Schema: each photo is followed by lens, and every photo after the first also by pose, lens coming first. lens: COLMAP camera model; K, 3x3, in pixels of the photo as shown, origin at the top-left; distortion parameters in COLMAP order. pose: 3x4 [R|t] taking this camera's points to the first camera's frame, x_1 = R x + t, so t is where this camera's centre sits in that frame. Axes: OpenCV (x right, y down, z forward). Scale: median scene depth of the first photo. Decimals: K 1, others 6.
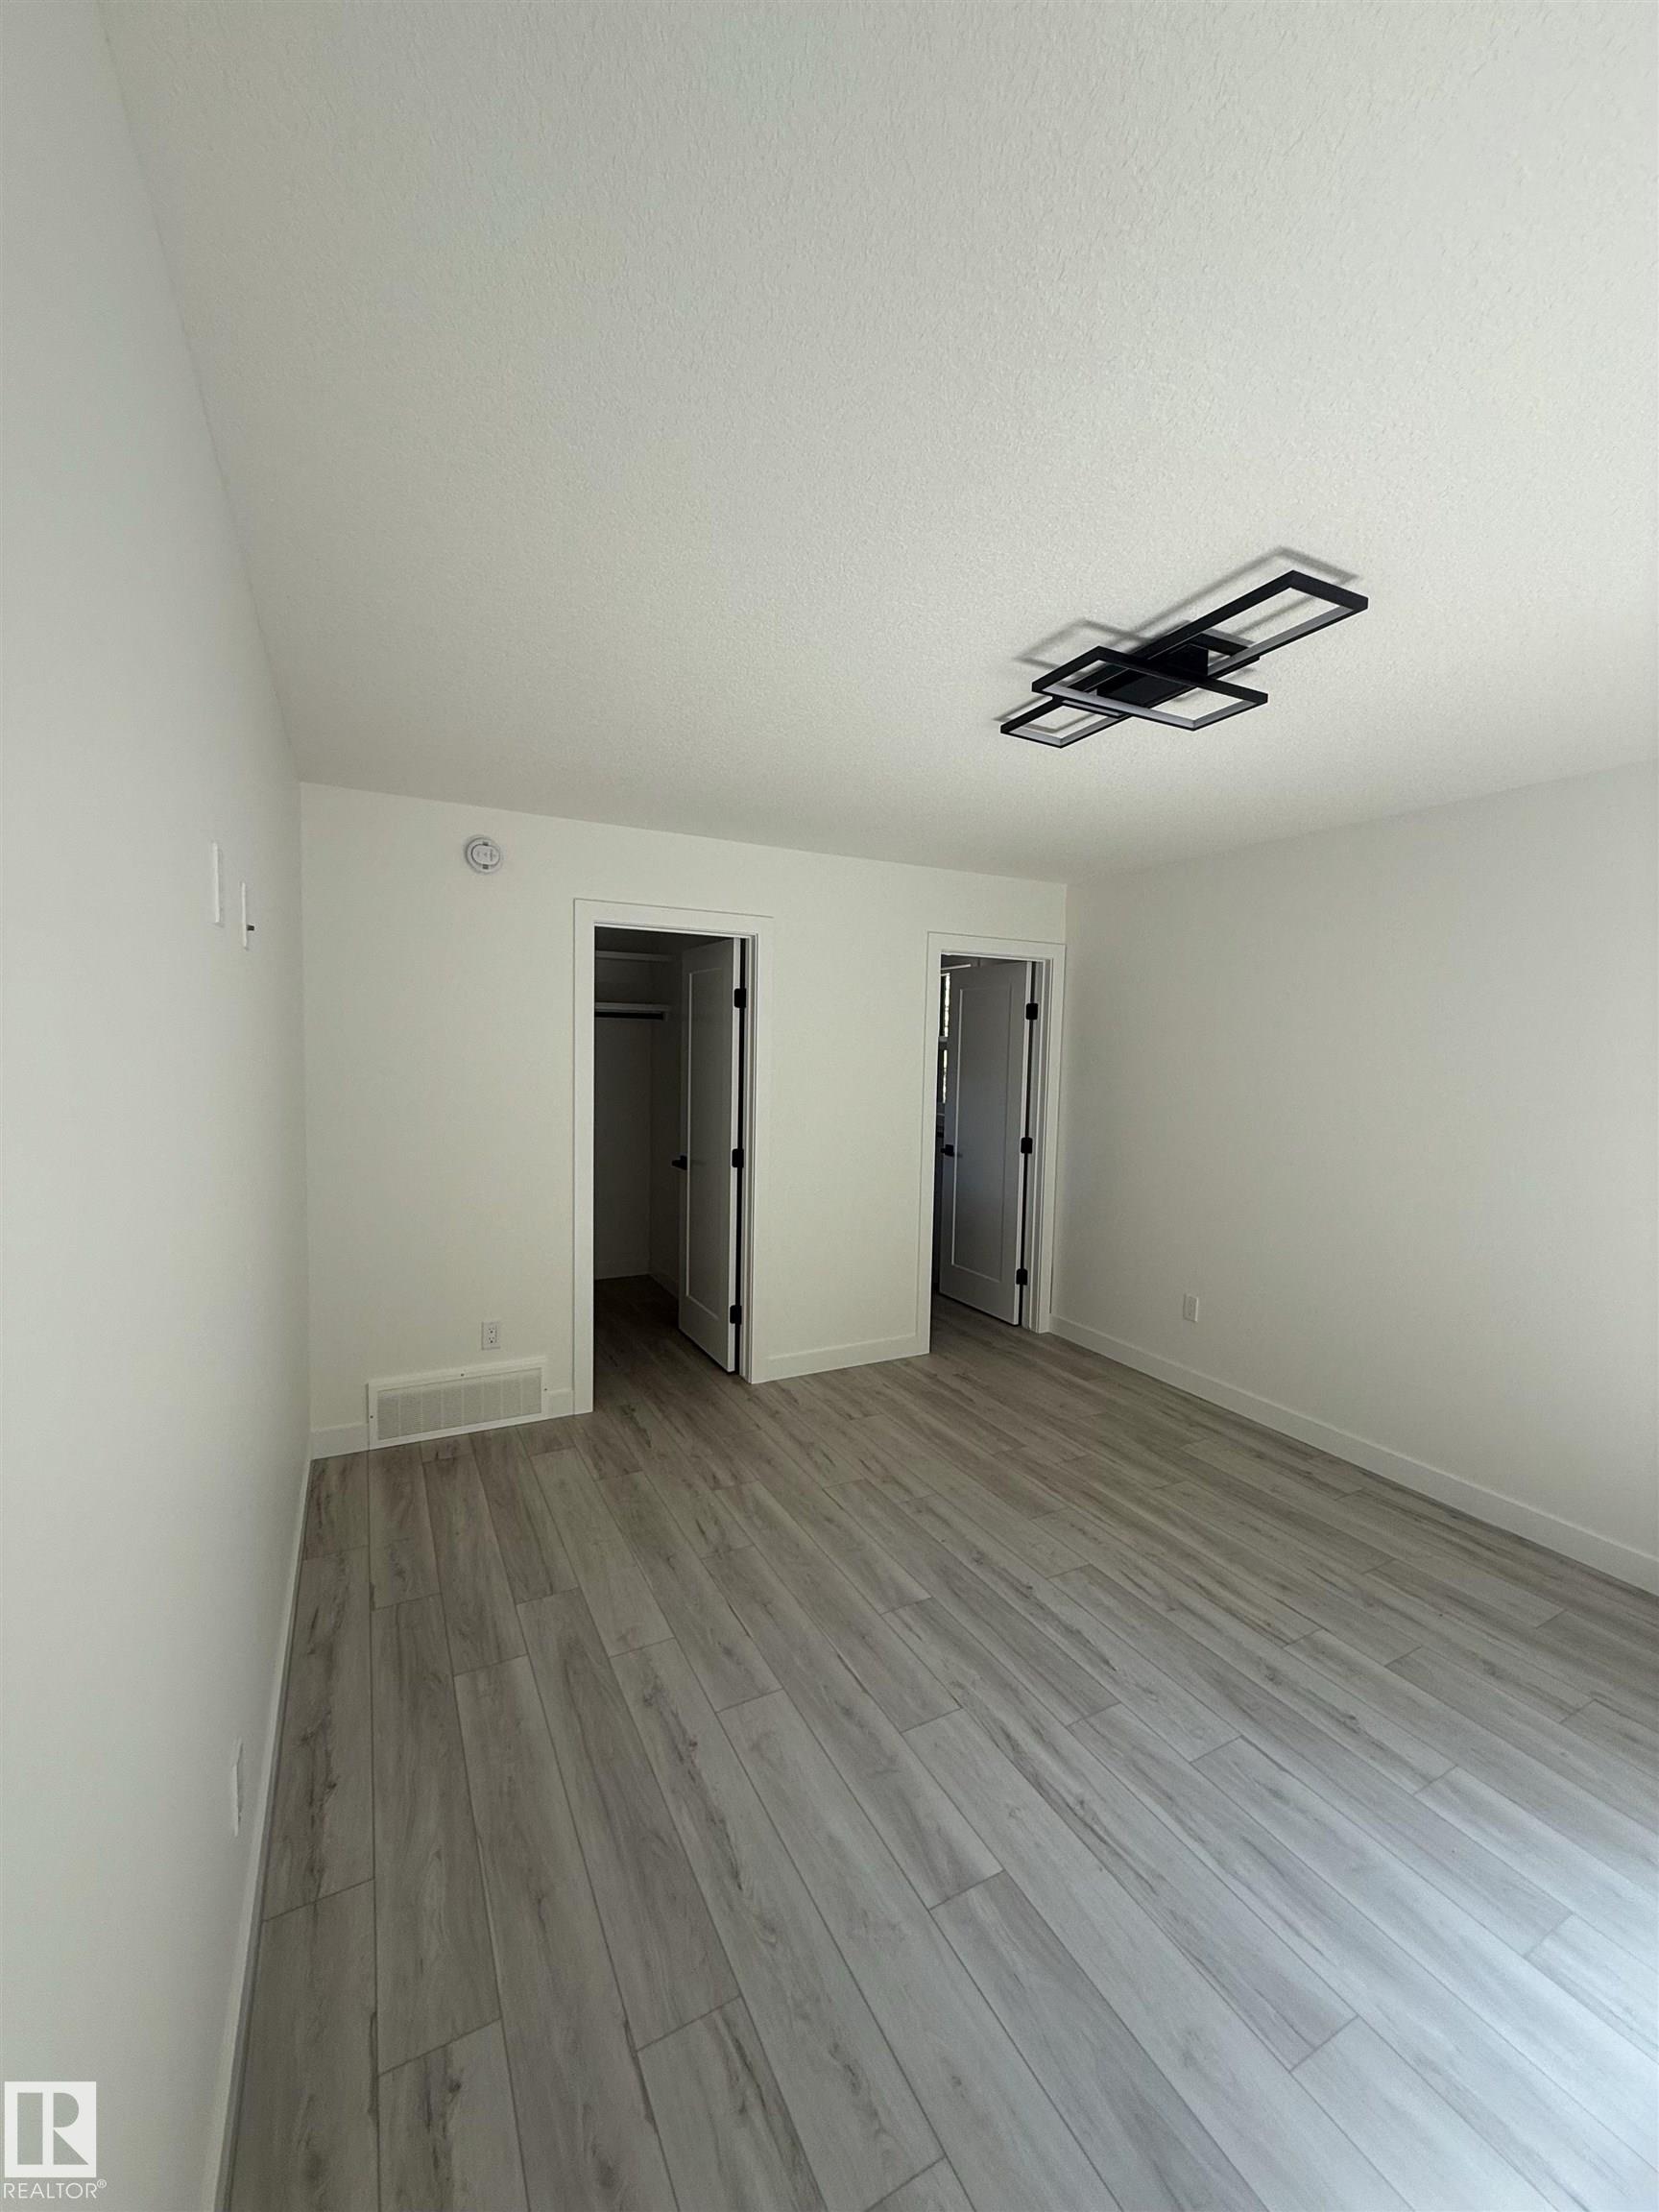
lens RADIAL K [[877.8, 0, 827.0], [0, 877.8, 1100.4], [0, 0, 1]] dist [-0.002553, 0.000147]
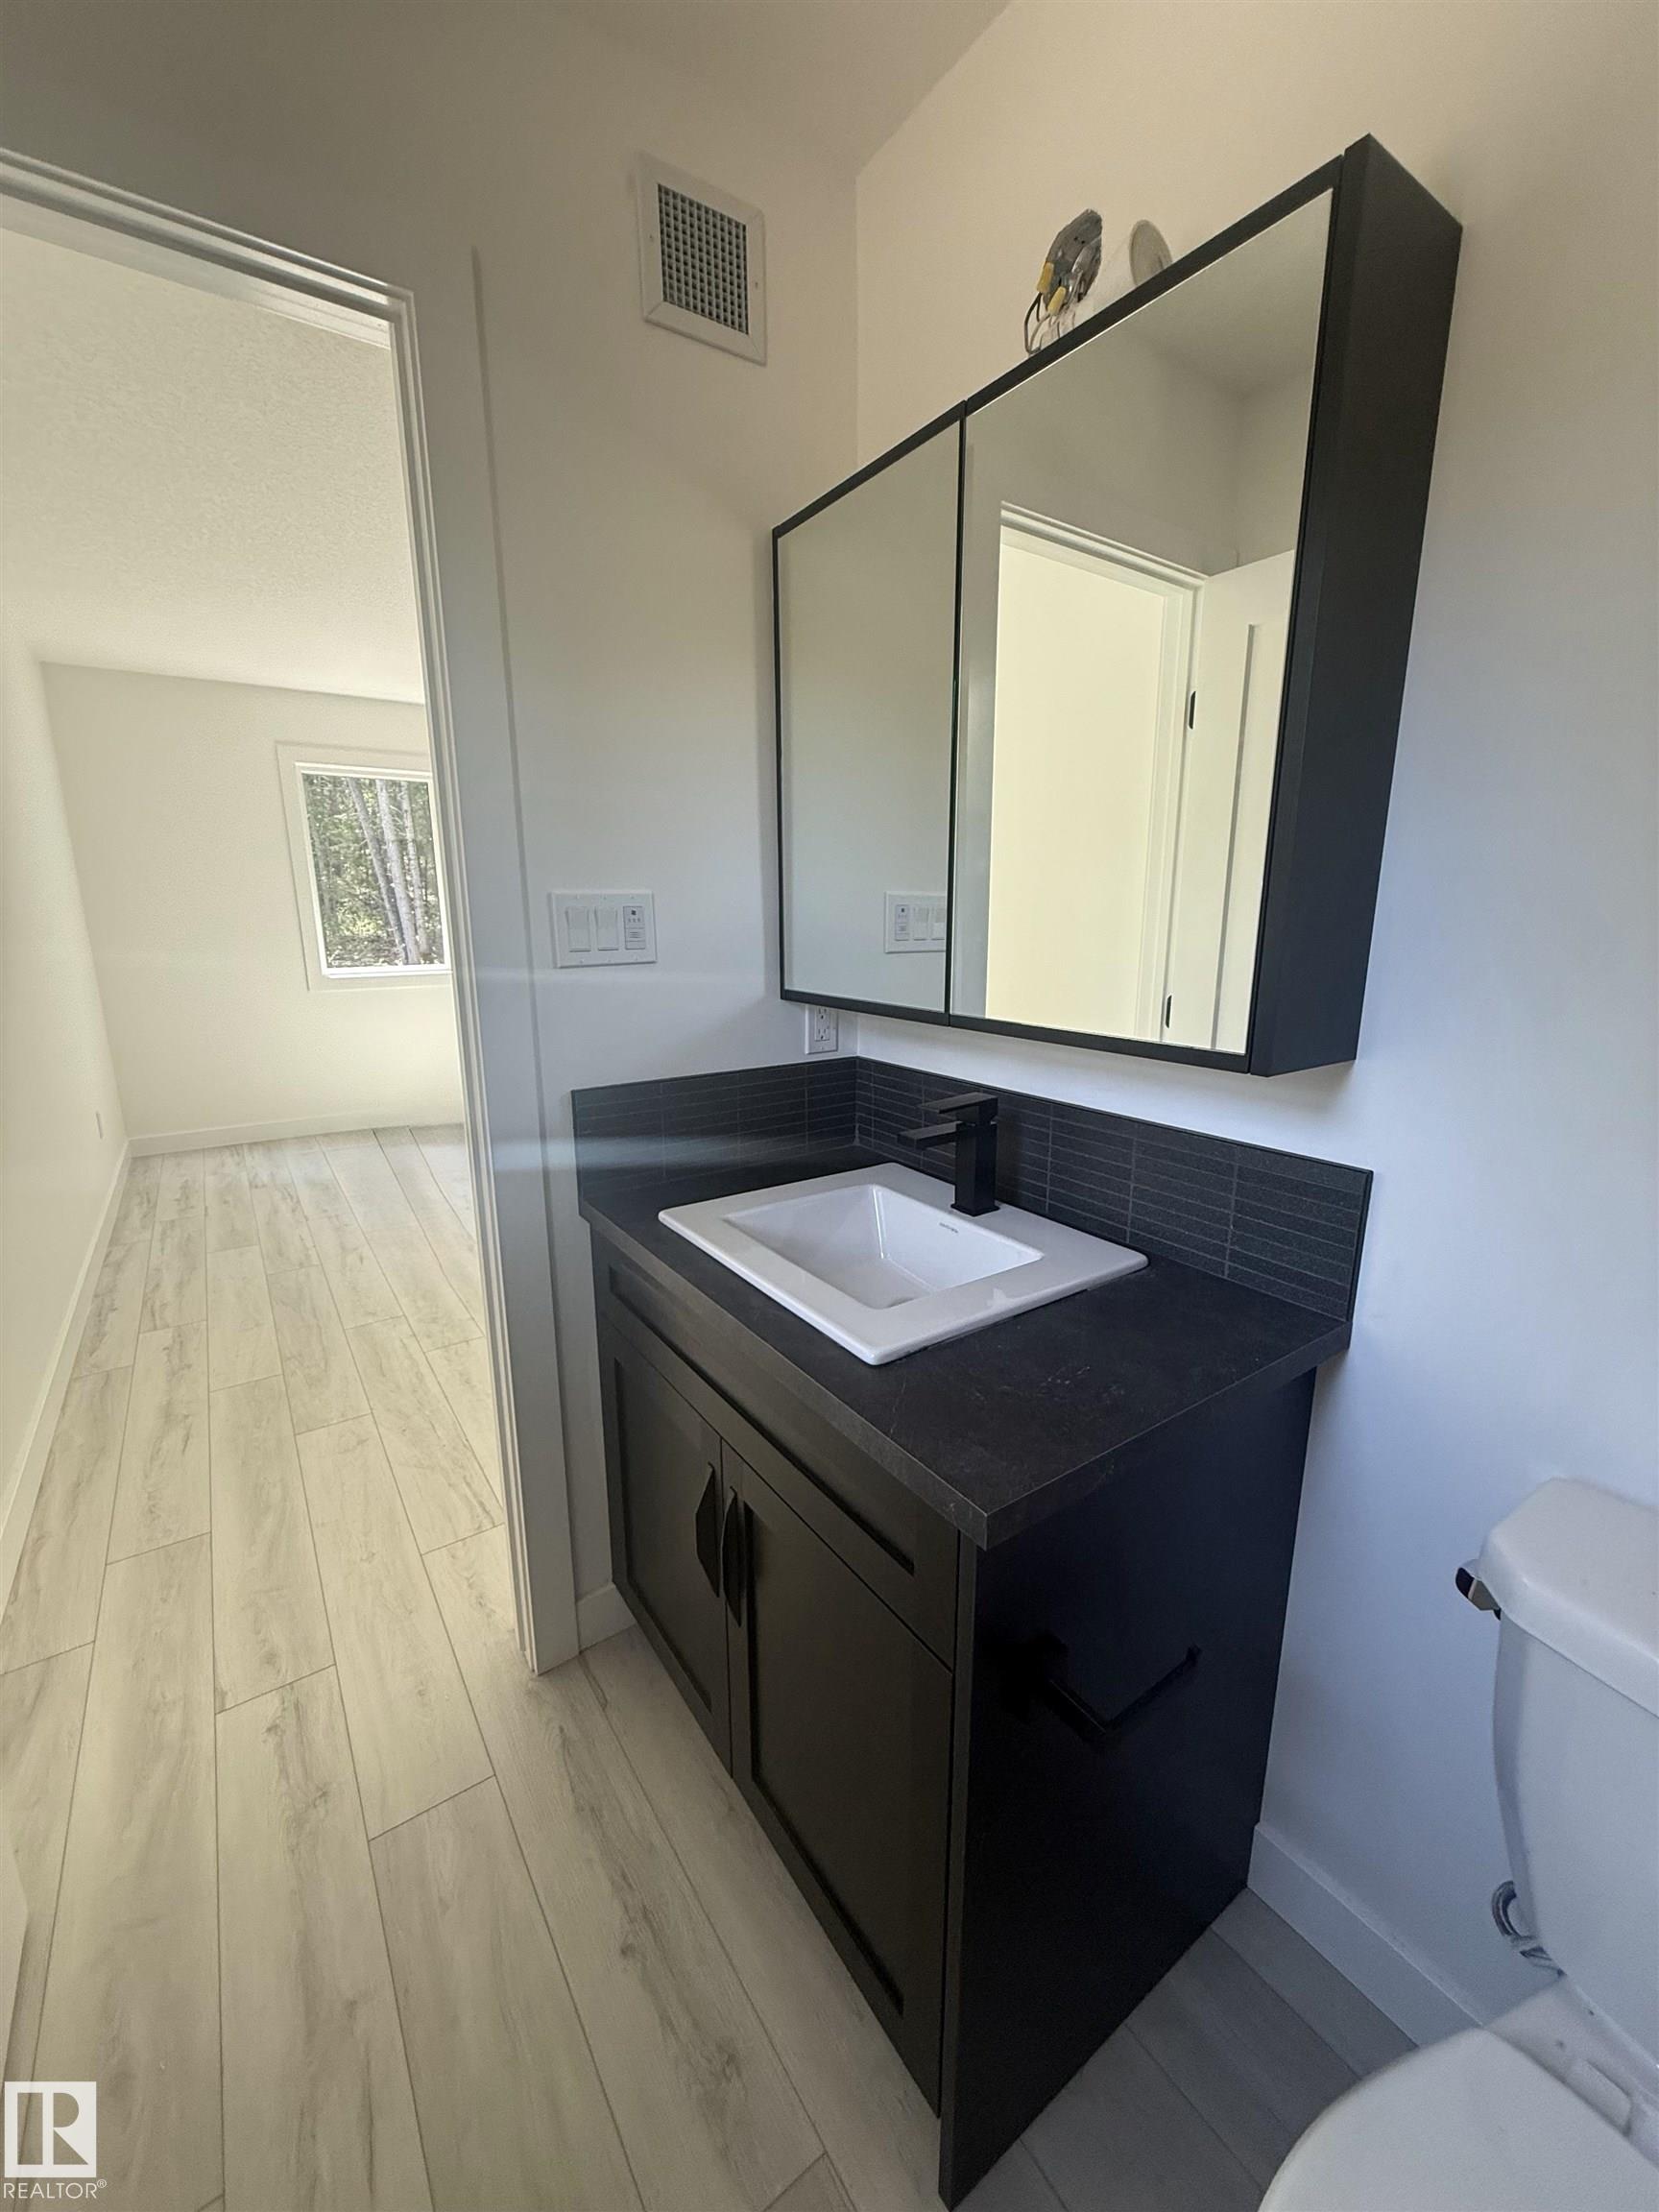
lens RADIAL K [[877.8, 0, 828.5], [0, 877.8, 1111.7], [0, 0, 1]] dist [-0.002553, 0.000147]
pose [[-0.991724, 0.014211, -0.127603, 0.044330], [-0.023028, 0.958052, 0.285669, -0.033535], [0.126310, 0.286244, -0.949795, 1.898911]]
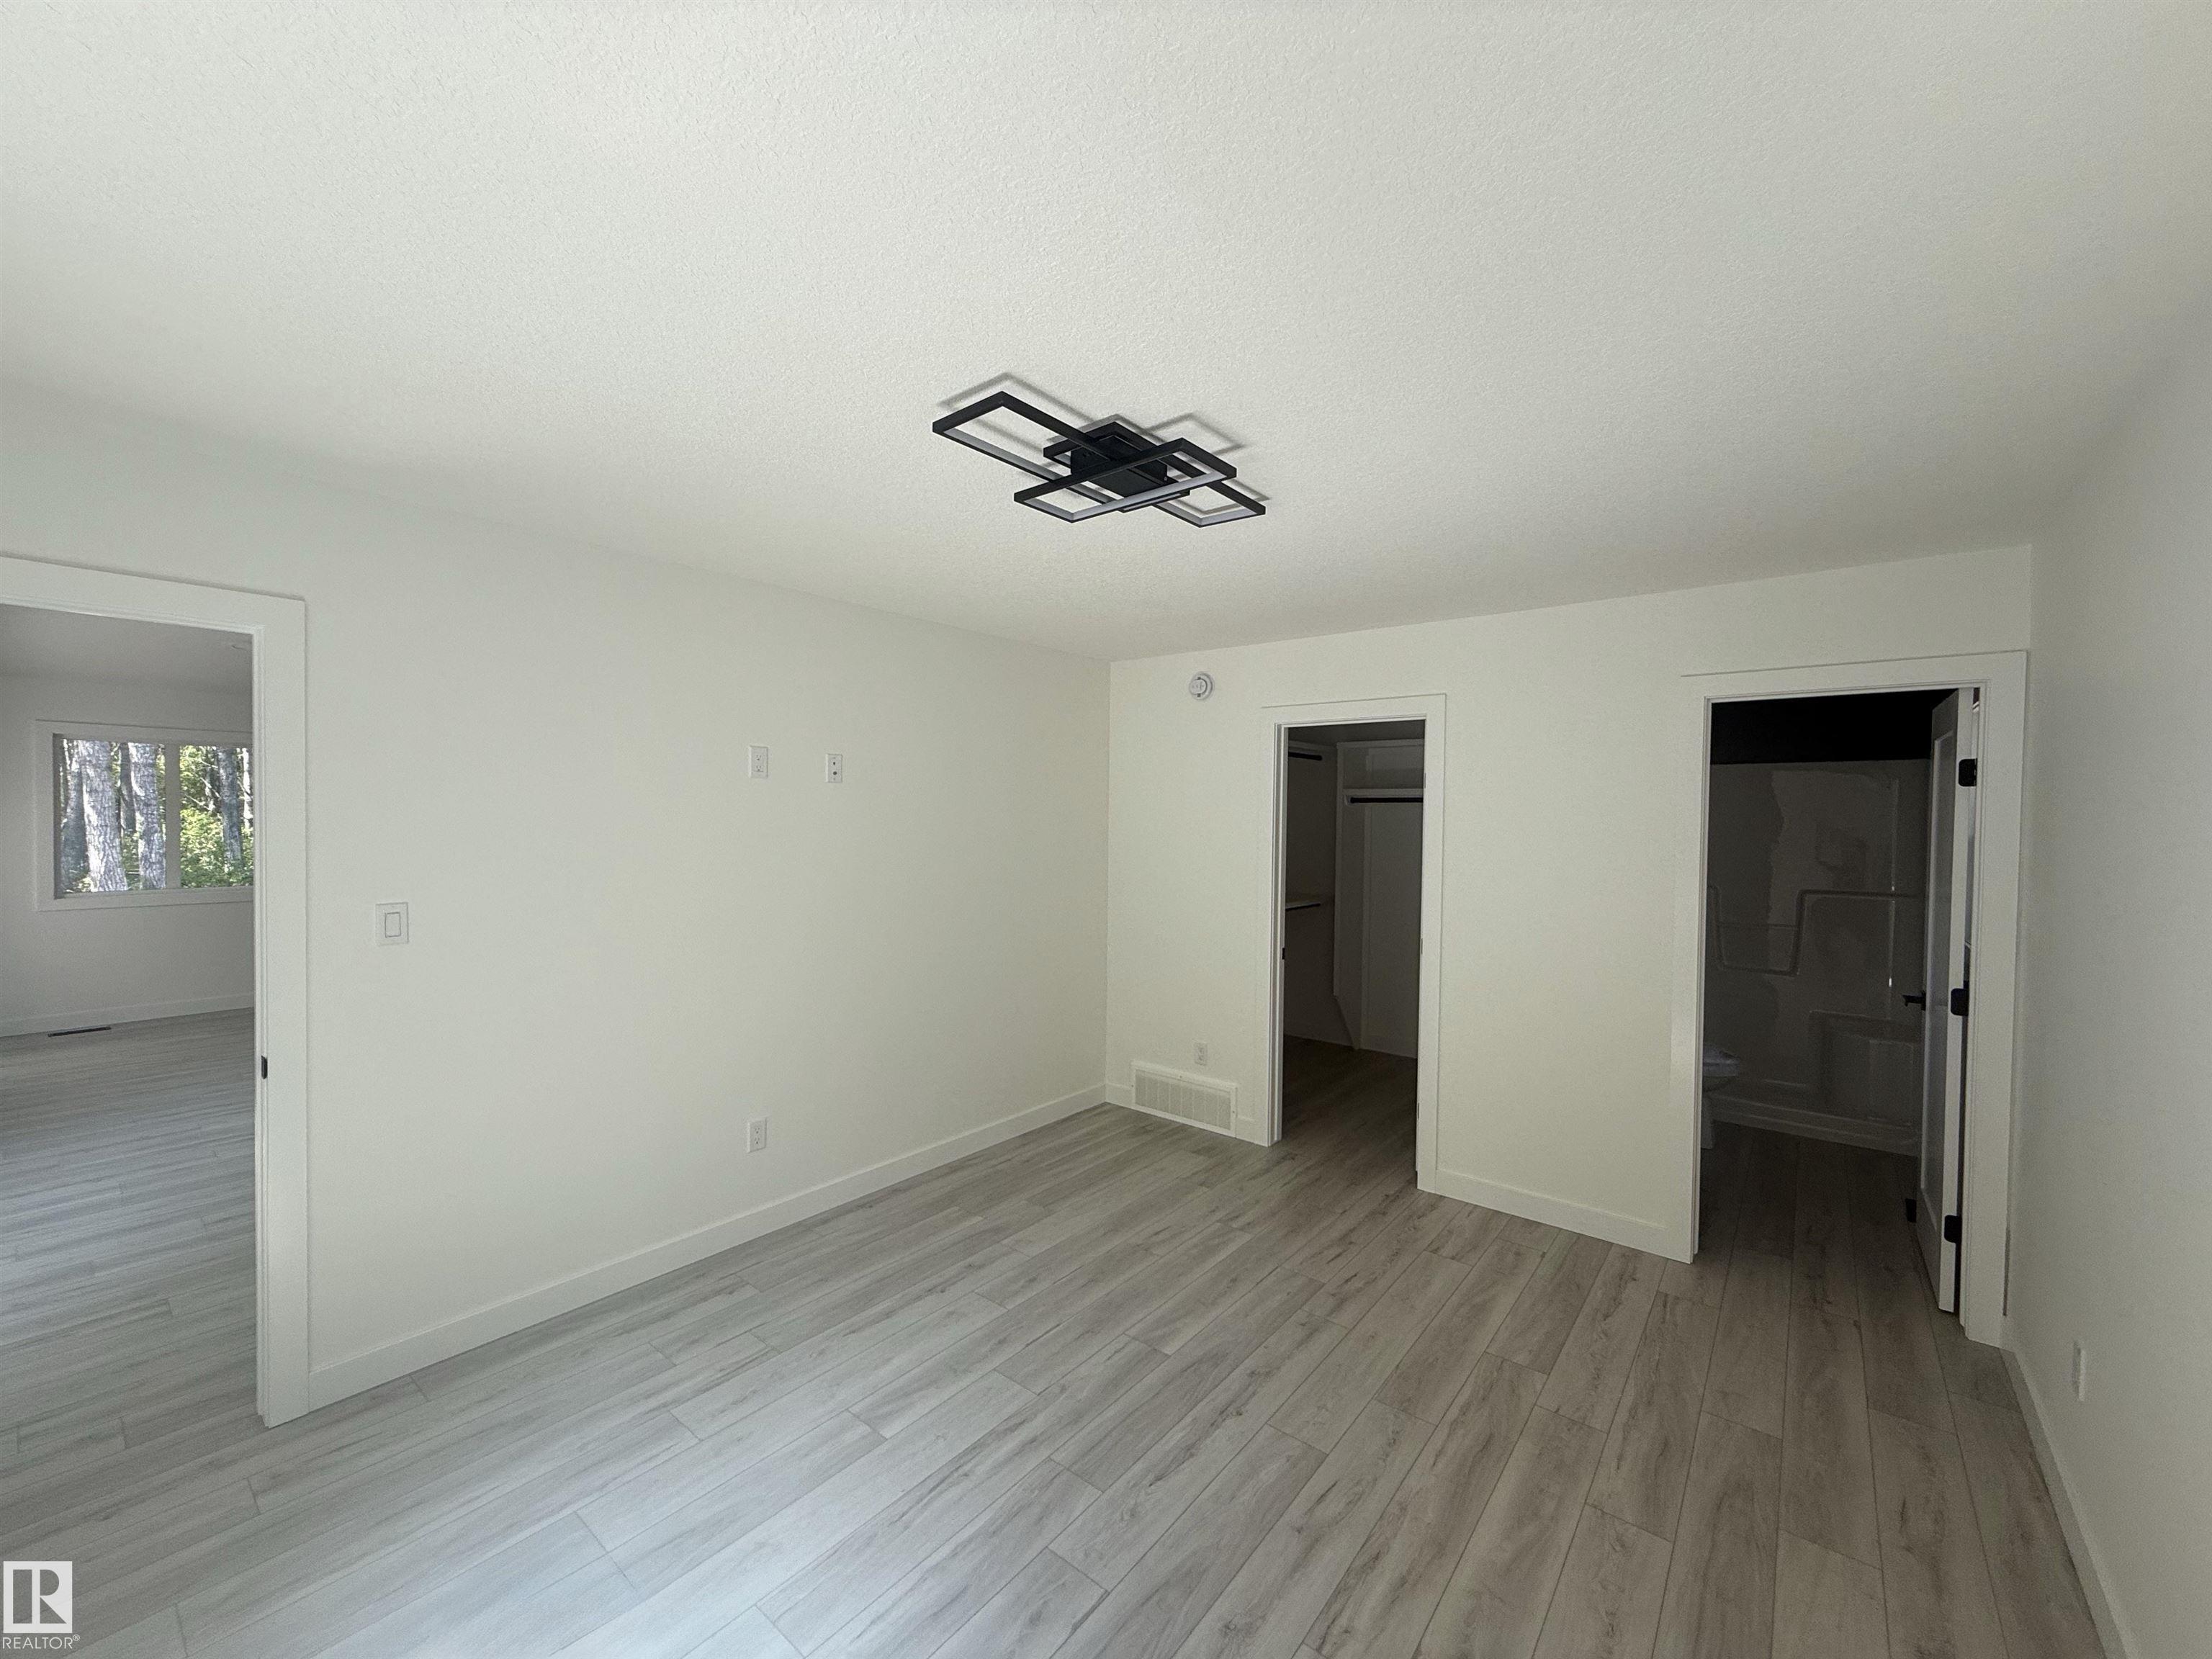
lens RADIAL K [[877.8, 0, 1106.6], [0, 877.8, 830.7], [0, 0, 1]] dist [-0.002553, 0.000147]
pose [[0.398889, 0.000861, -0.916999, 0.841320], [-0.063683, 0.997611, -0.026765, -0.017088], [0.914785, 0.069074, 0.397991, 0.382965]]
